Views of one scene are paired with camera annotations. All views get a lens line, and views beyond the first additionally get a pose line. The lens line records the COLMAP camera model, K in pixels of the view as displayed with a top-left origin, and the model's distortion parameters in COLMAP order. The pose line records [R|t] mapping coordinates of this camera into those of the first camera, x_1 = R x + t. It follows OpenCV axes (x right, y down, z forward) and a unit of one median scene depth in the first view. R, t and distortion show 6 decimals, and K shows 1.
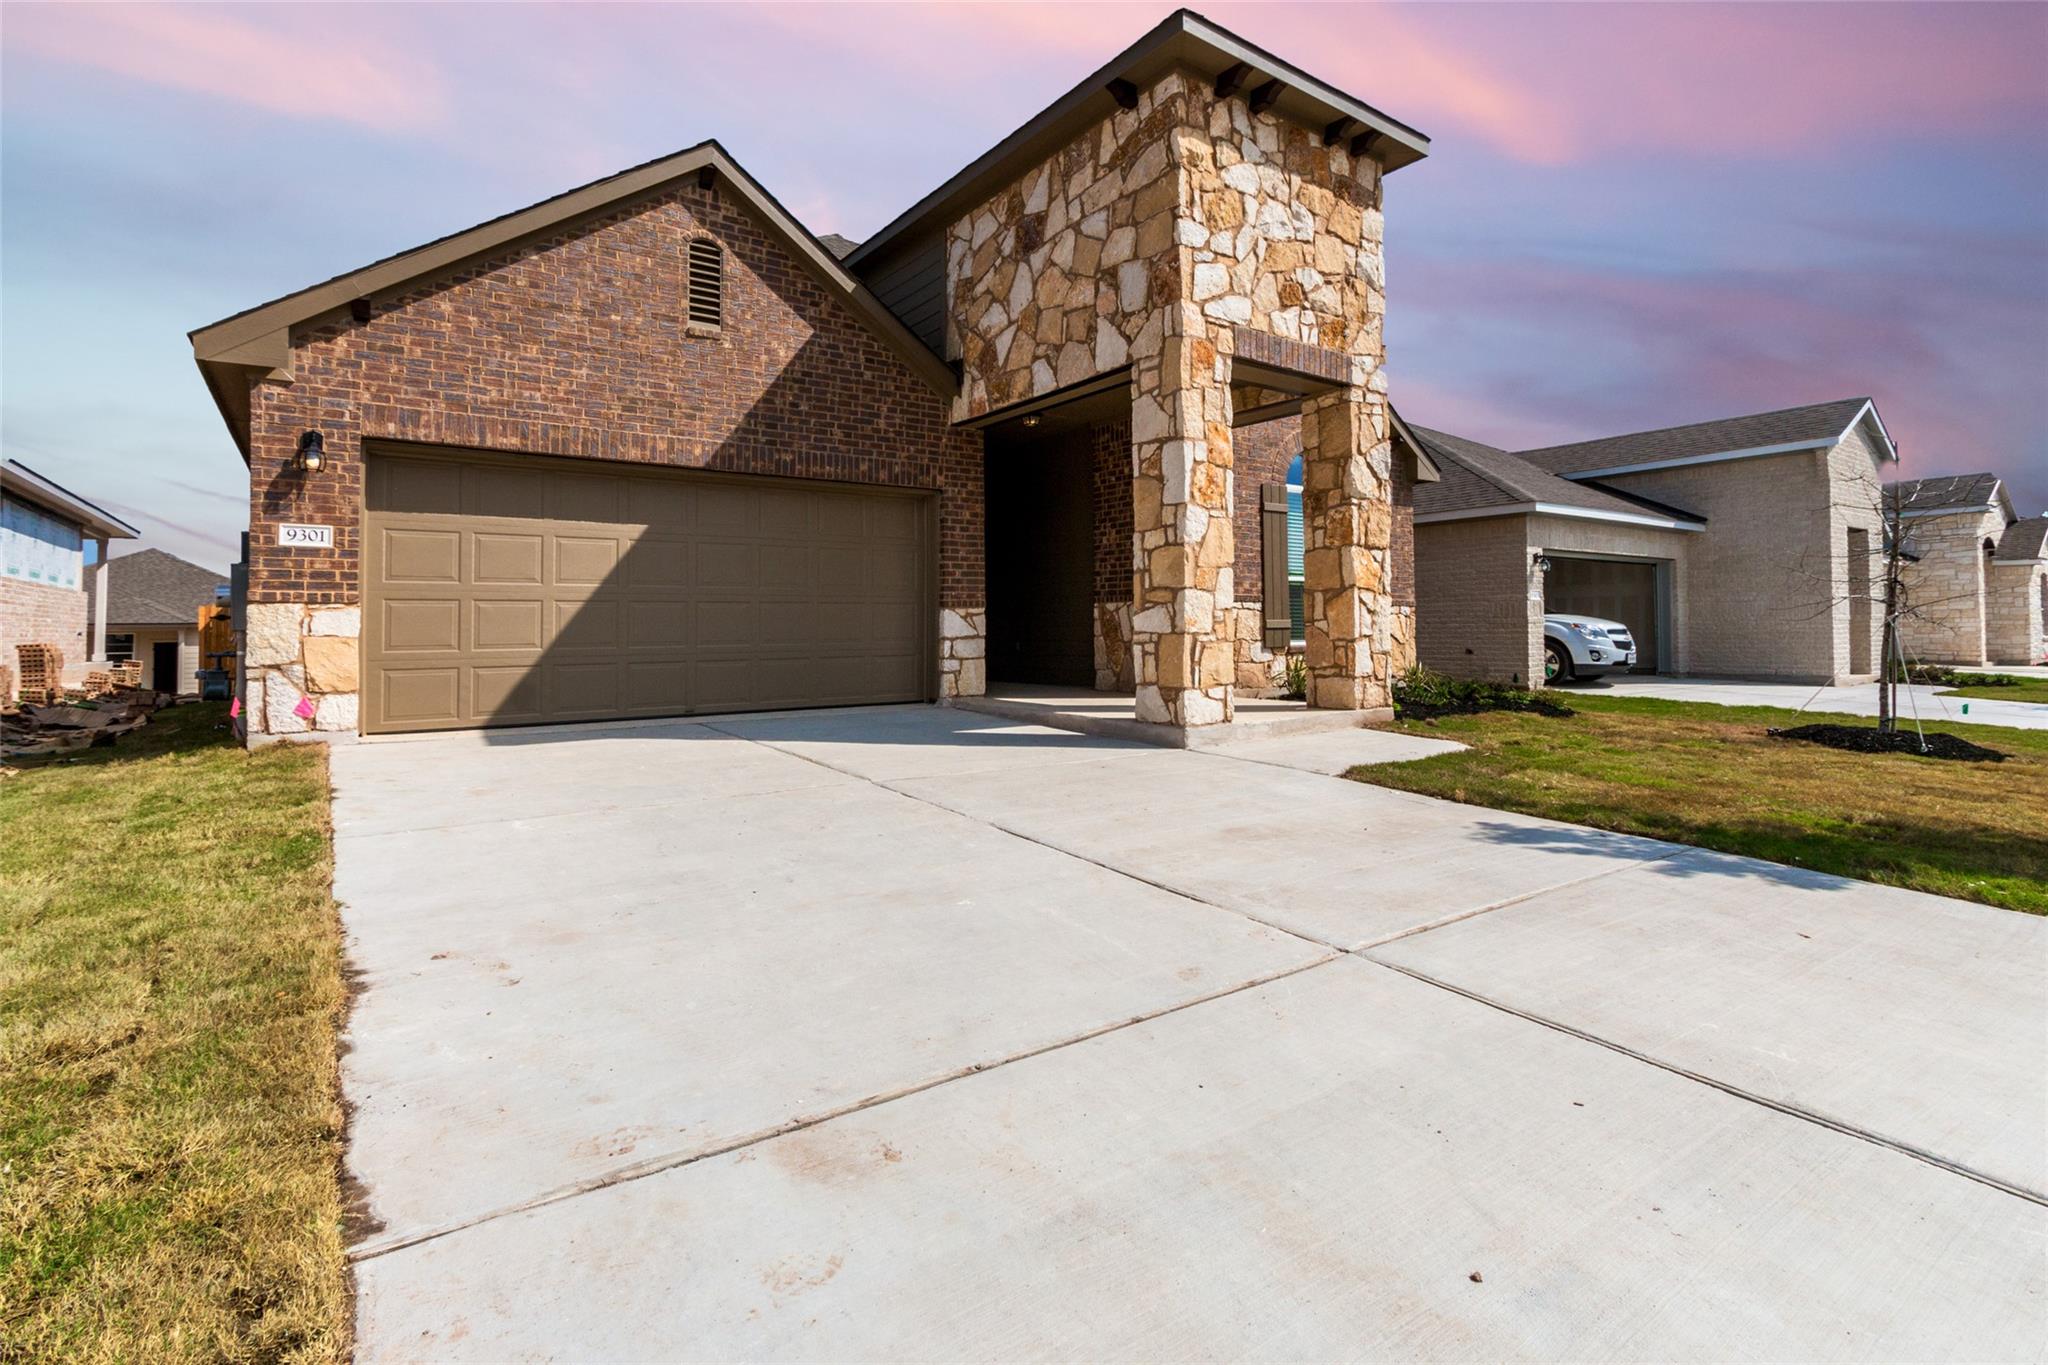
lens RADIAL K [[951.1, 0, 965.6], [0, 951.1, 623.9], [0, 0, 1]] dist [0.002562, -0.001849]
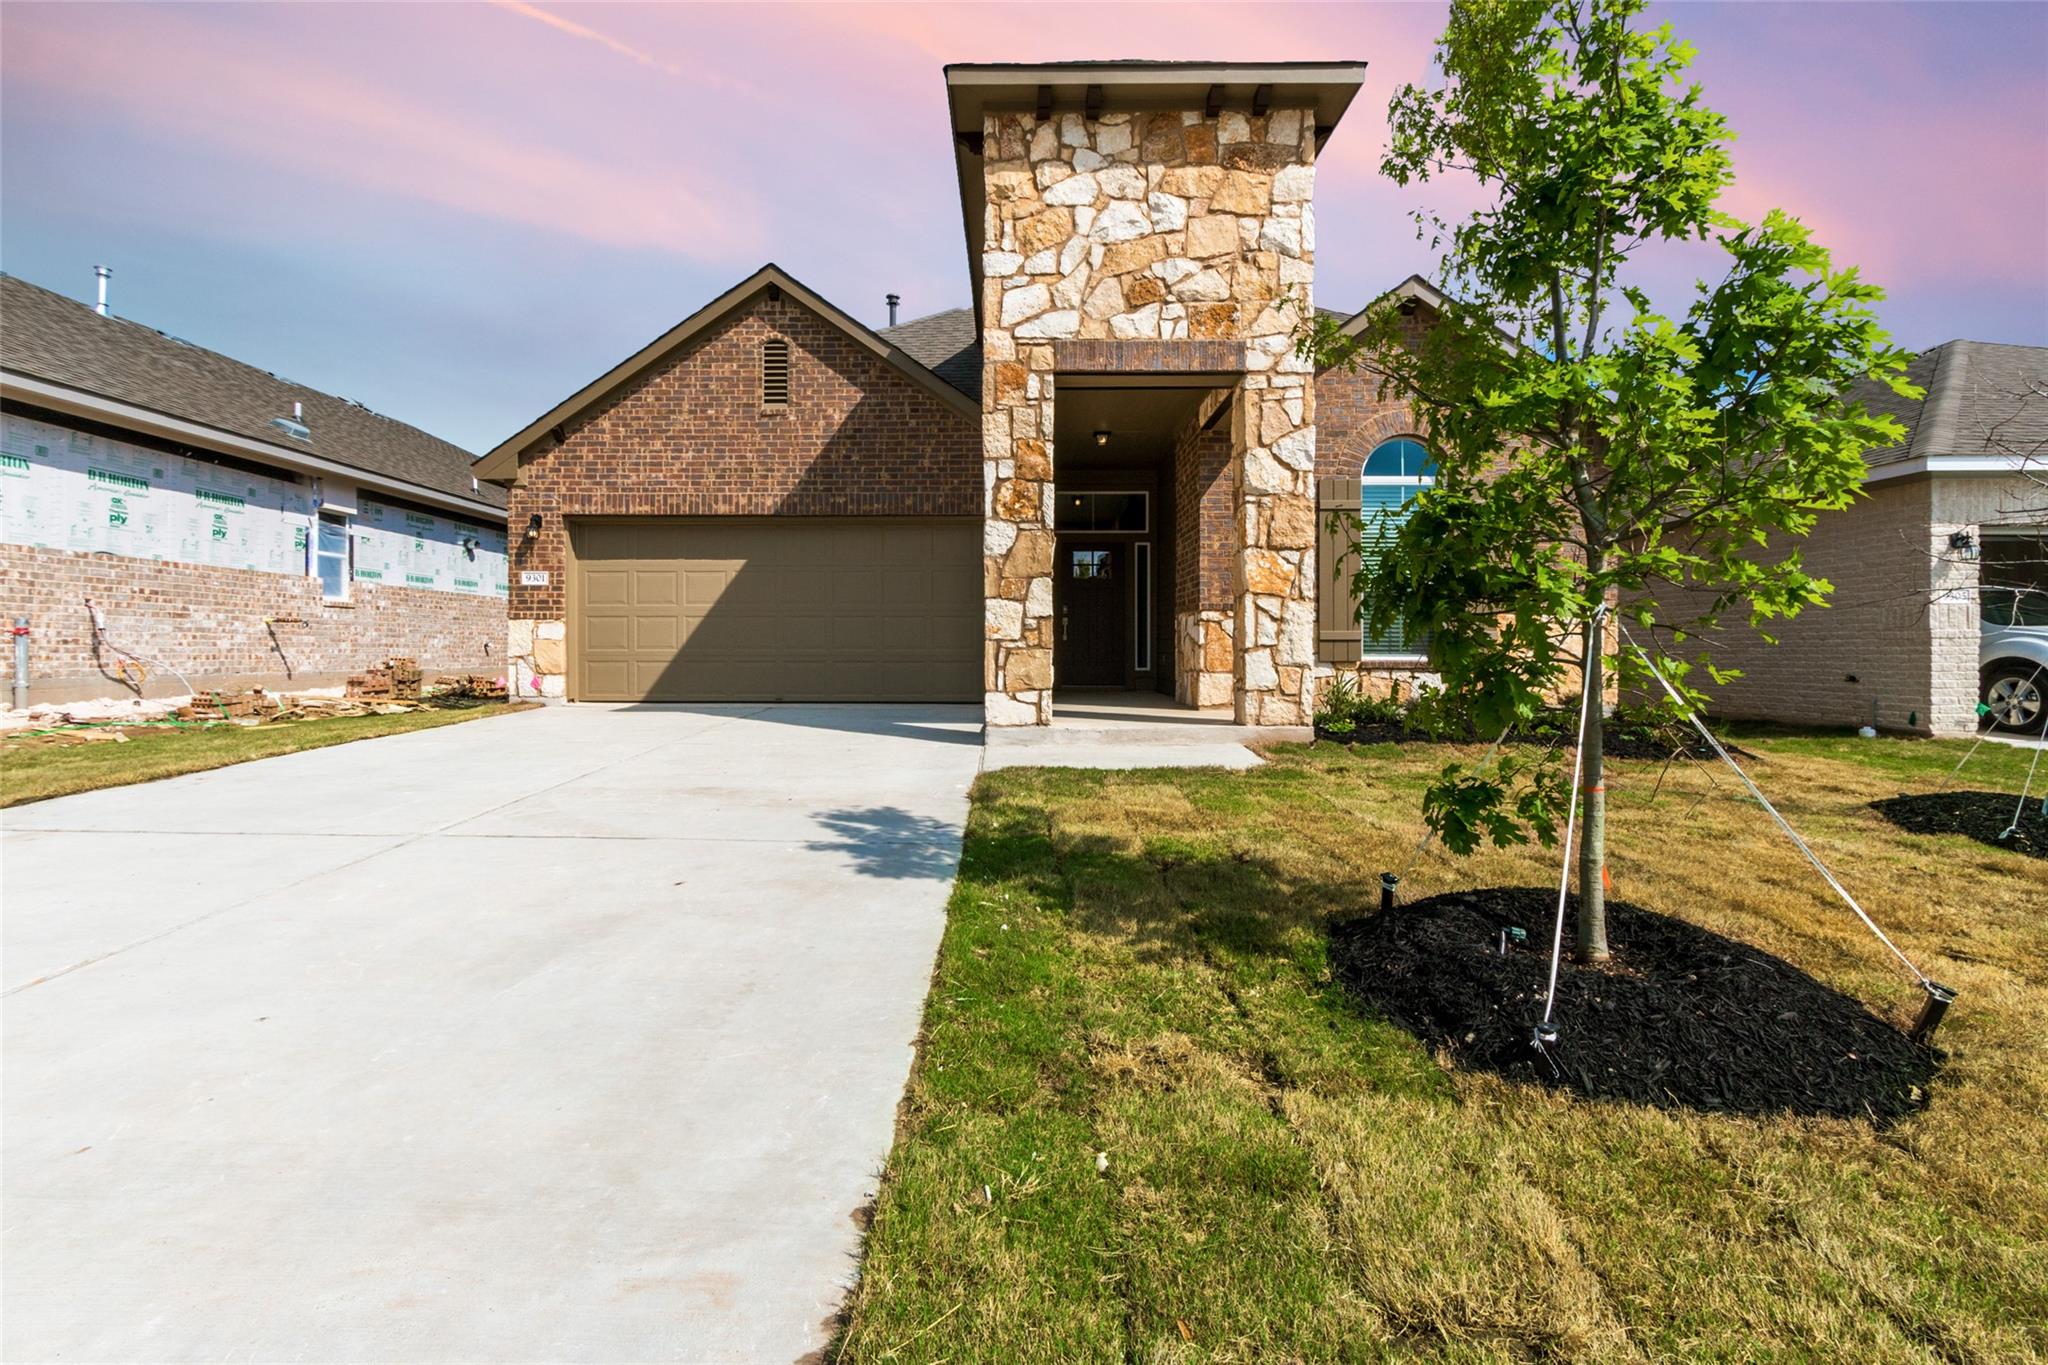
lens RADIAL K [[951.1, 0, 1004.1], [0, 951.1, 669.8], [0, 0, 1]] dist [0.002562, -0.001849]
pose [[0.808144, 0.022364, -0.588560, 0.825070], [-0.006212, 0.999547, 0.029451, 0.011125], [0.588952, -0.020144, 0.807917, 0.126399]]
